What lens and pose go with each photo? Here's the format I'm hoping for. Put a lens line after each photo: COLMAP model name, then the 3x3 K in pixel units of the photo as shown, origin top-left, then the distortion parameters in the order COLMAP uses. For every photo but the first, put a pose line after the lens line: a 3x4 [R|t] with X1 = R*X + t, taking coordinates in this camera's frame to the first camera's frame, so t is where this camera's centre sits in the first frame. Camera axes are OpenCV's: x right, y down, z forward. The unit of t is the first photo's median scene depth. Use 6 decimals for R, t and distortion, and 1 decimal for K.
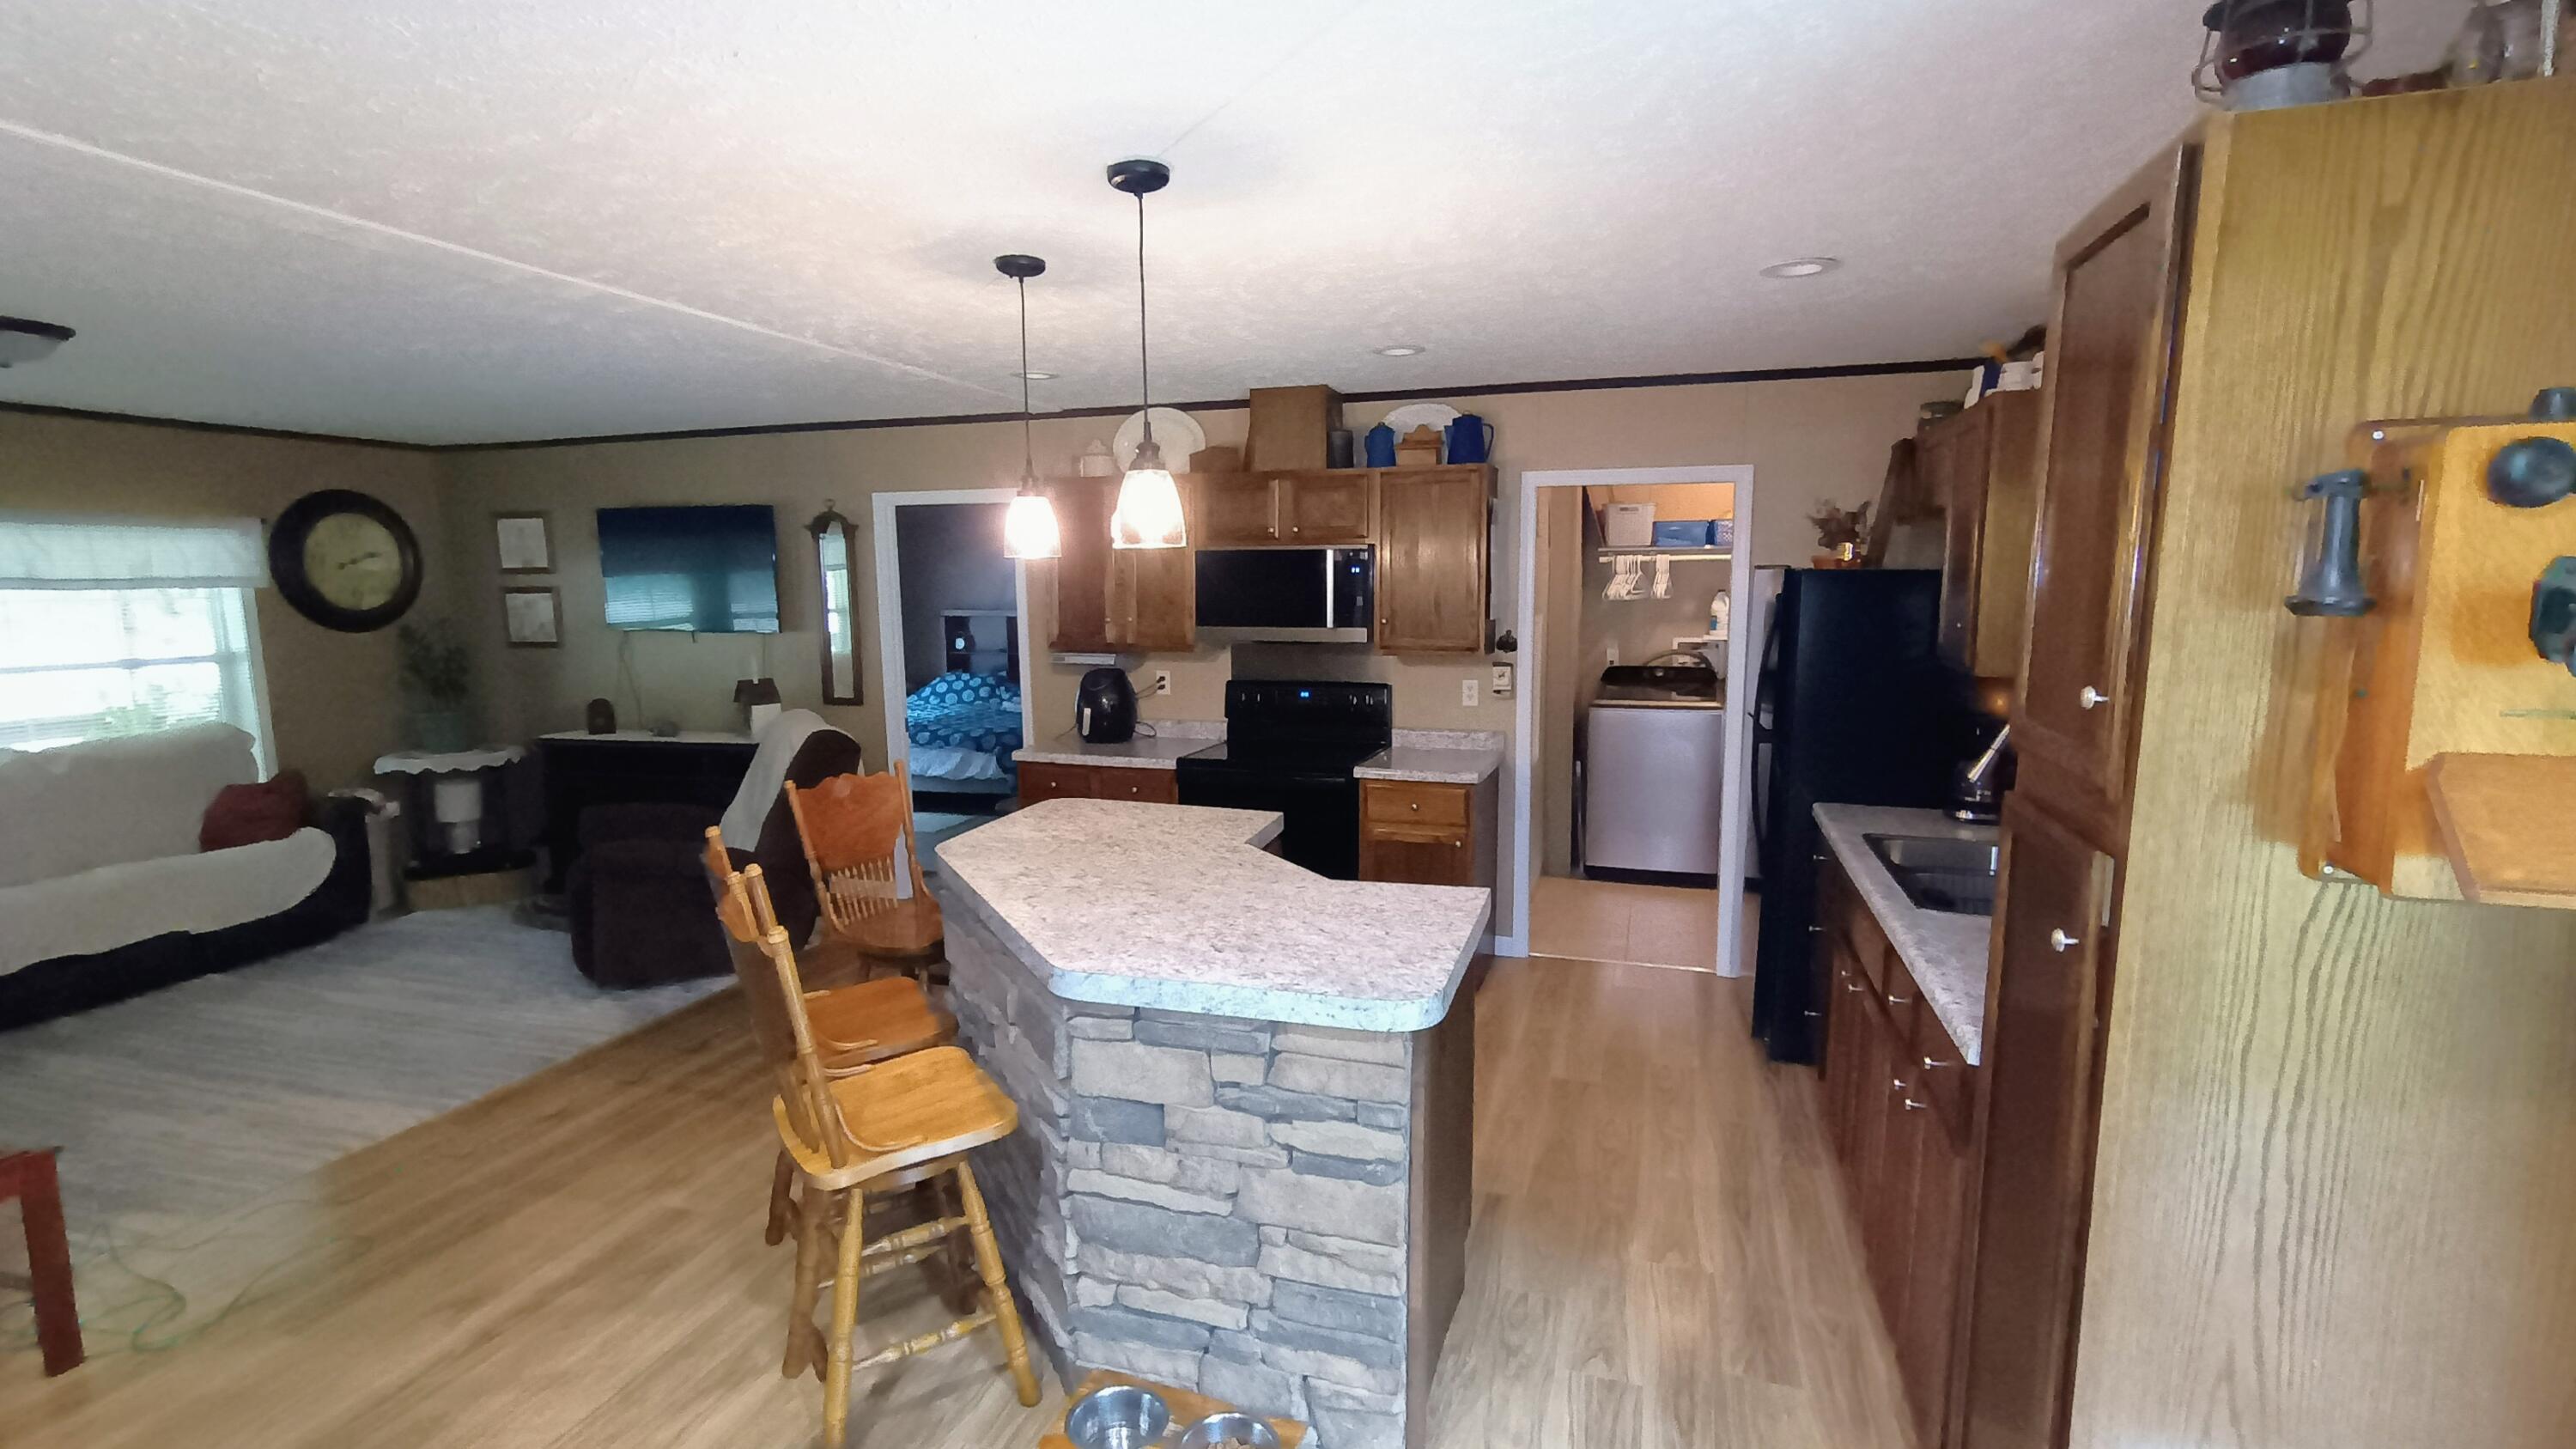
lens RADIAL K [[1169.8, 0, 1285.1], [0, 1169.8, 741.8], [0, 0, 1]] dist [0.001615, 0.000017]
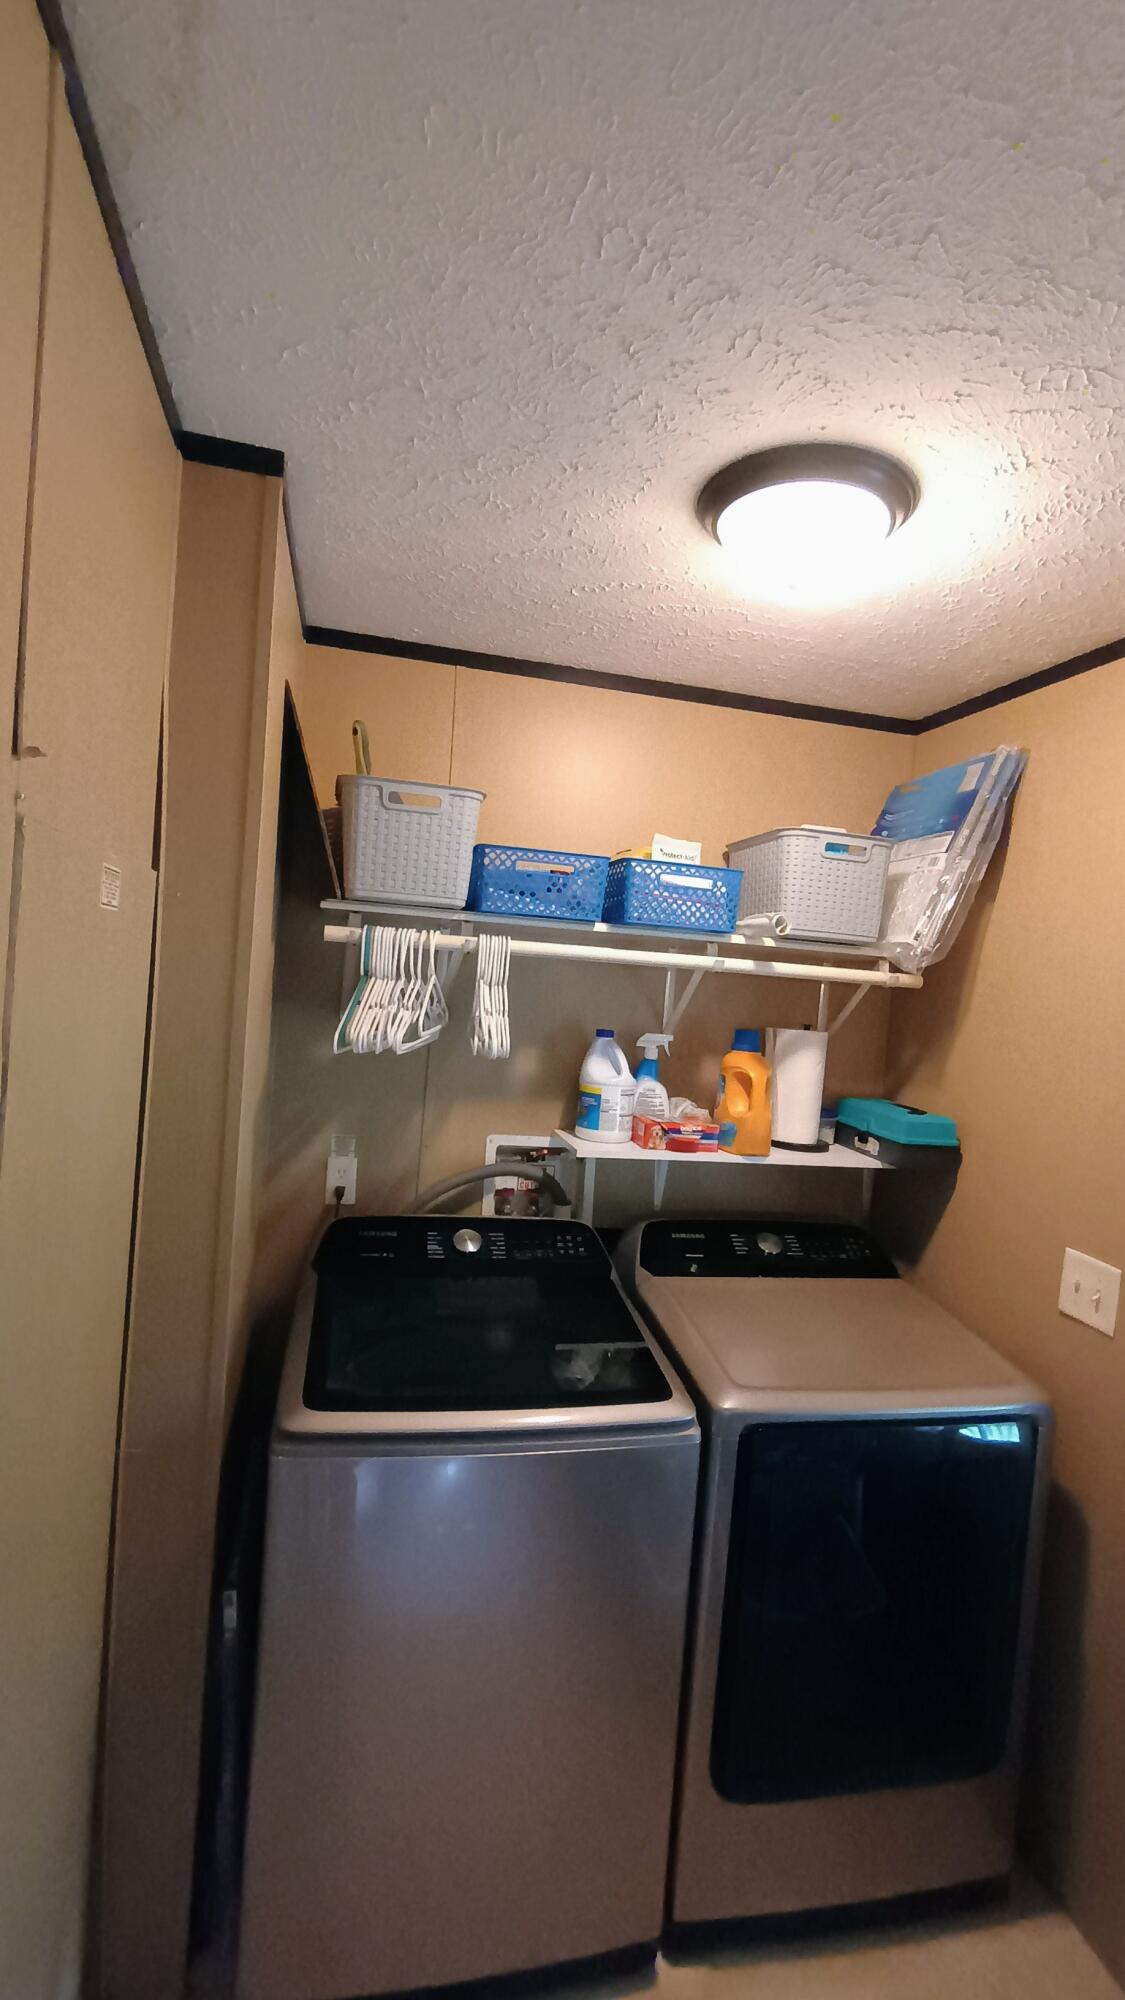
lens RADIAL K [[908.1, 0, 565.3], [0, 908.1, 1013.6], [0, 0, 1]] dist [0.001615, 0.000017]
pose [[0.846971, 0.065154, 0.527631, 0.191035], [-0.014381, 0.994907, -0.099769, -0.107132], [-0.531444, 0.076914, 0.843594, 0.746401]]
